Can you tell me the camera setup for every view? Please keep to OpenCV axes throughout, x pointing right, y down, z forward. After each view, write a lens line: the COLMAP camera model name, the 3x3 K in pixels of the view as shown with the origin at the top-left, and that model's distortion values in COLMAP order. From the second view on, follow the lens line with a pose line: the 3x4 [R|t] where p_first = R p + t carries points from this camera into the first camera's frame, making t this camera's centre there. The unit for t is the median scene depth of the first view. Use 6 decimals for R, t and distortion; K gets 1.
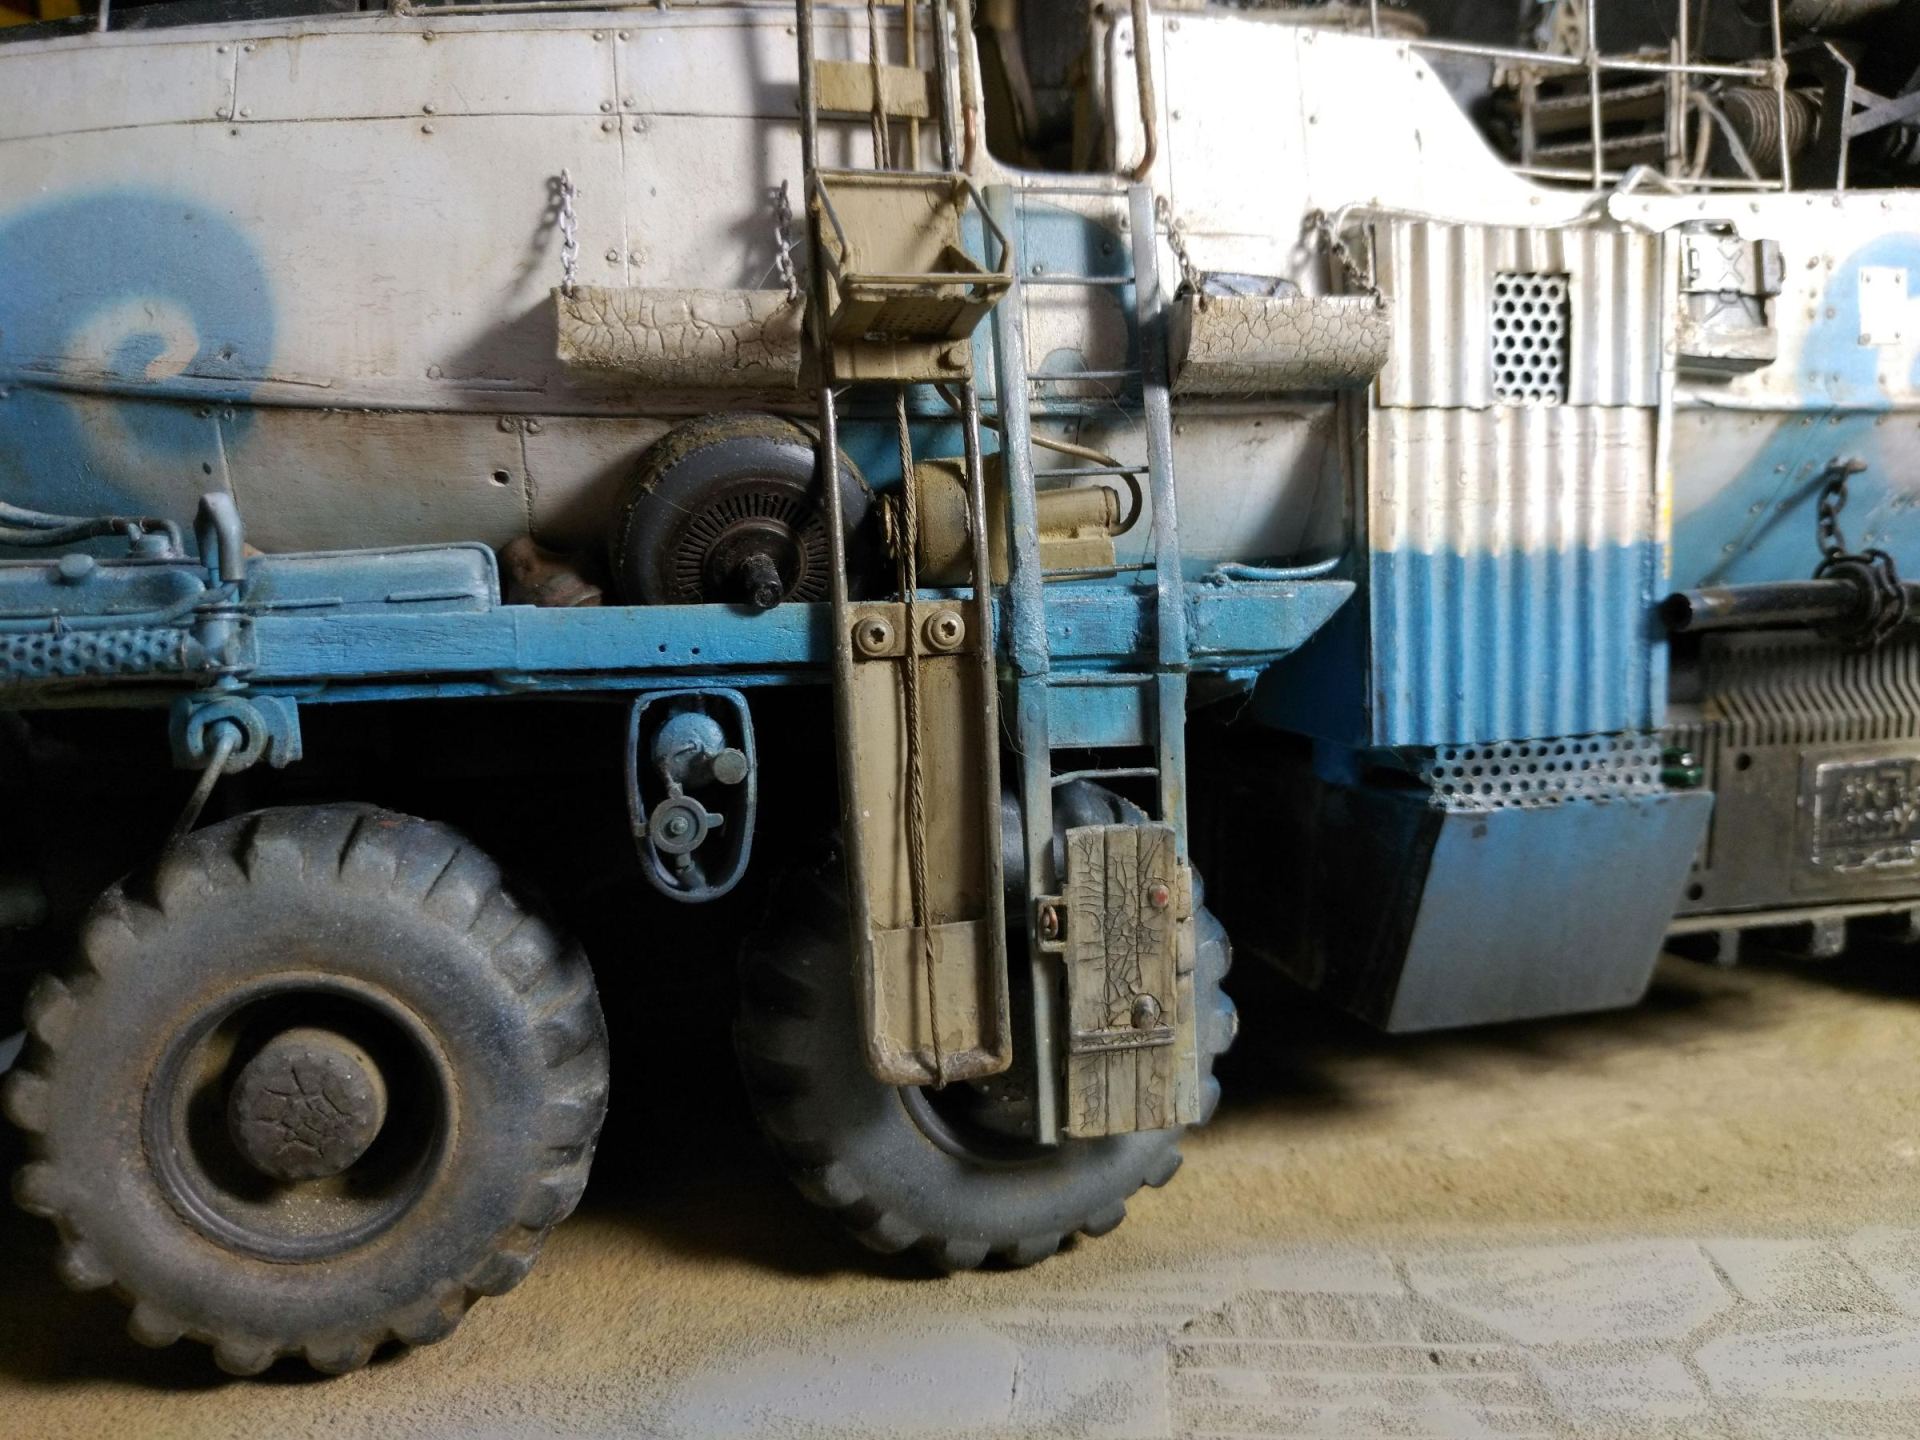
lens RADIAL K [[1495.1, 0, 961.1], [0, 1495.1, 712.0], [0, 0, 1]] dist [-0.030510, -0.009172]
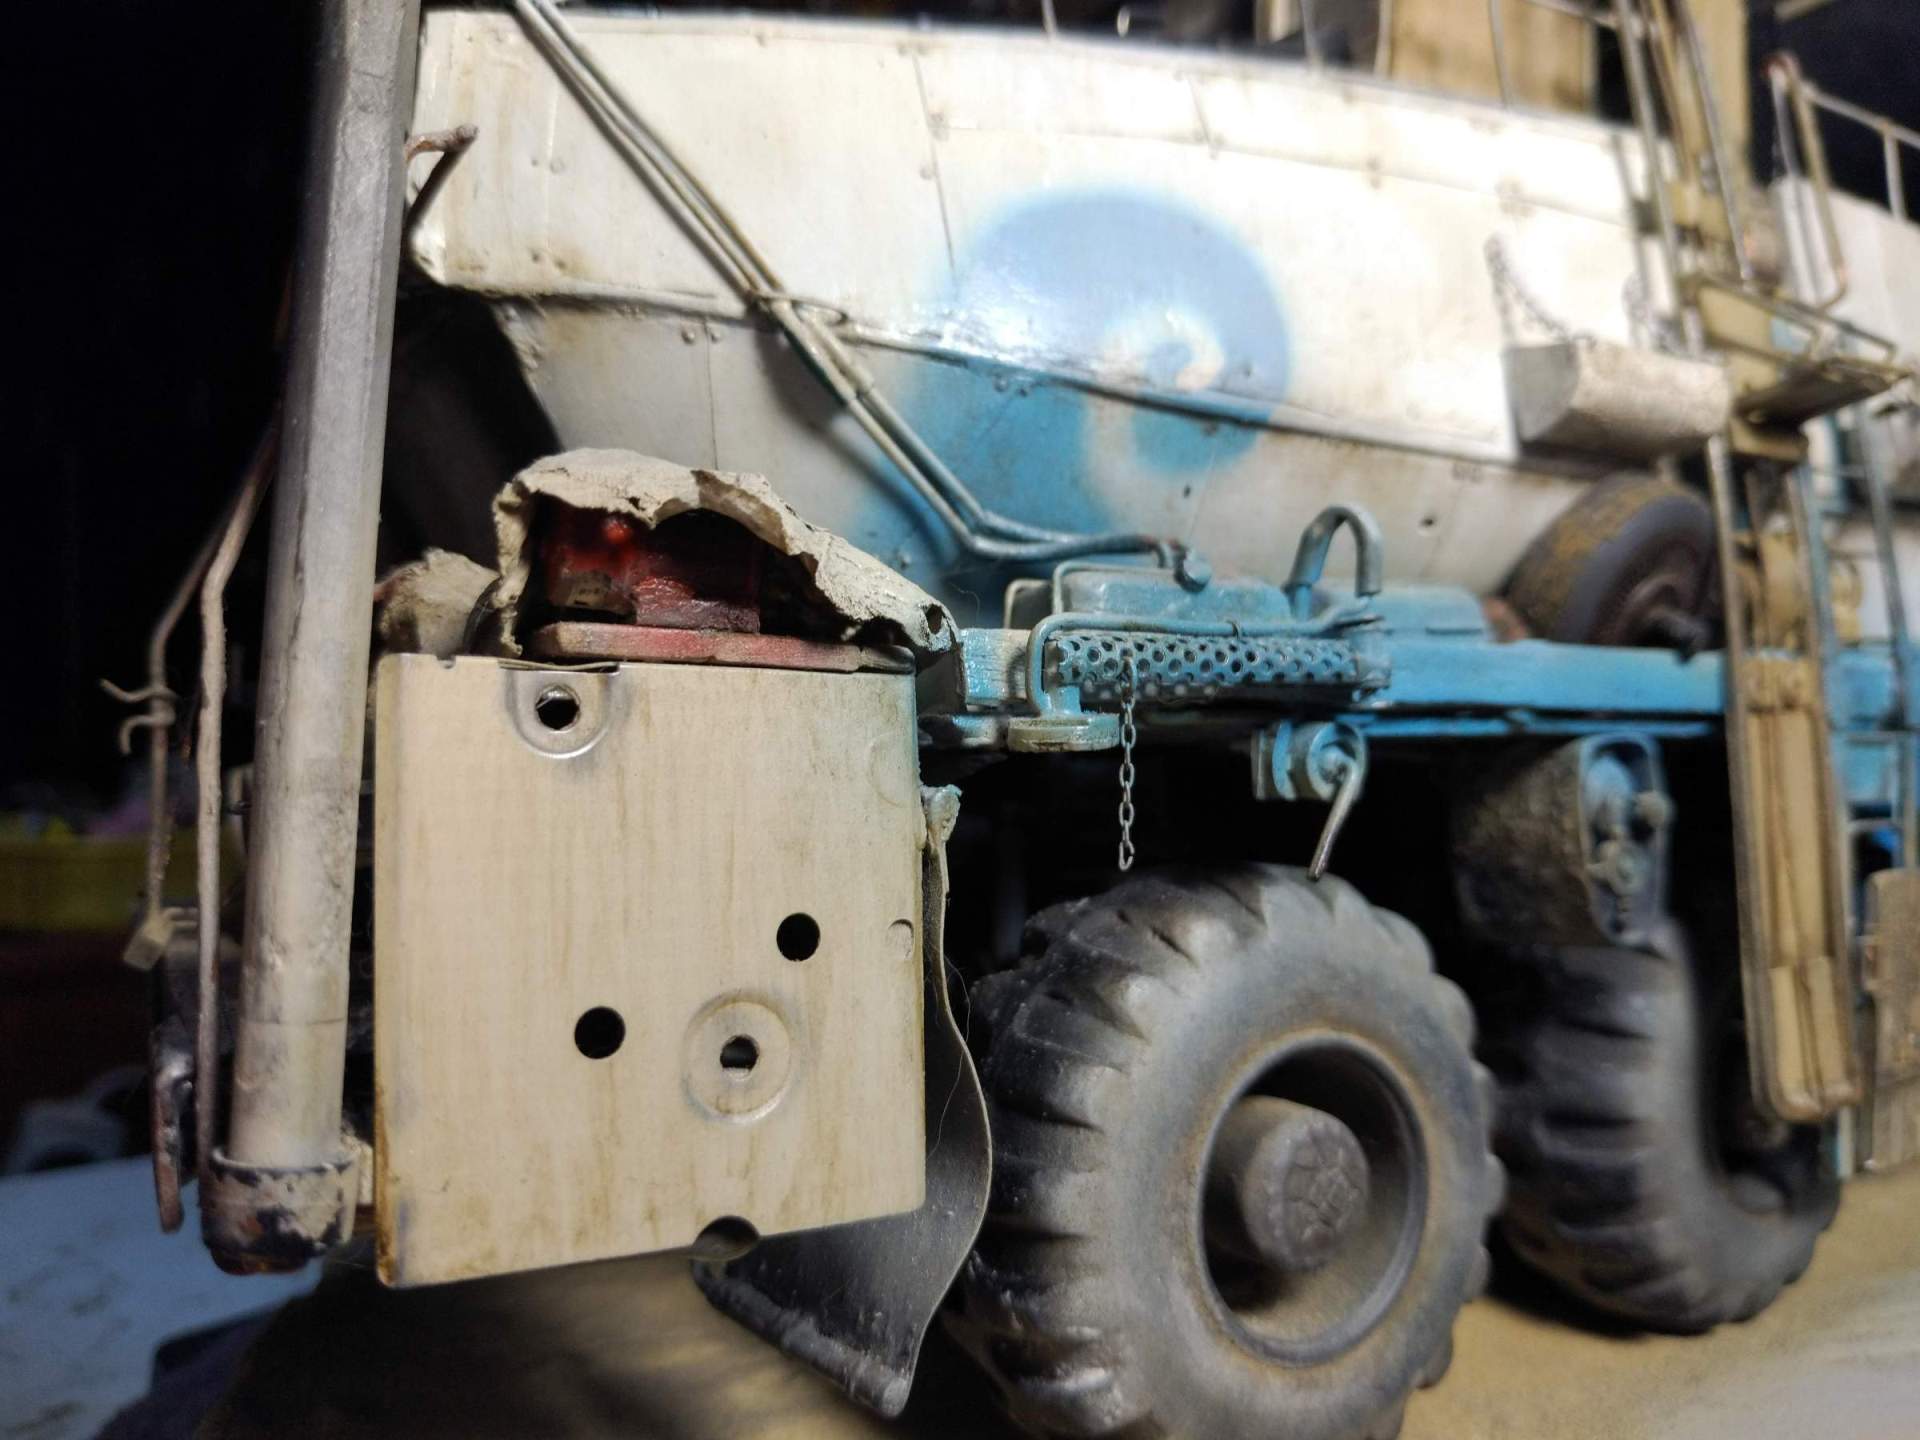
lens RADIAL K [[1495.1, 0, 959.7], [0, 1495.1, 722.1], [0, 0, 1]] dist [-0.030510, -0.009172]
pose [[0.948472, 0.020193, 0.316218, -0.873681], [0.023090, 0.990909, -0.132534, 0.095140], [-0.316020, 0.133007, 0.939383, 0.165638]]
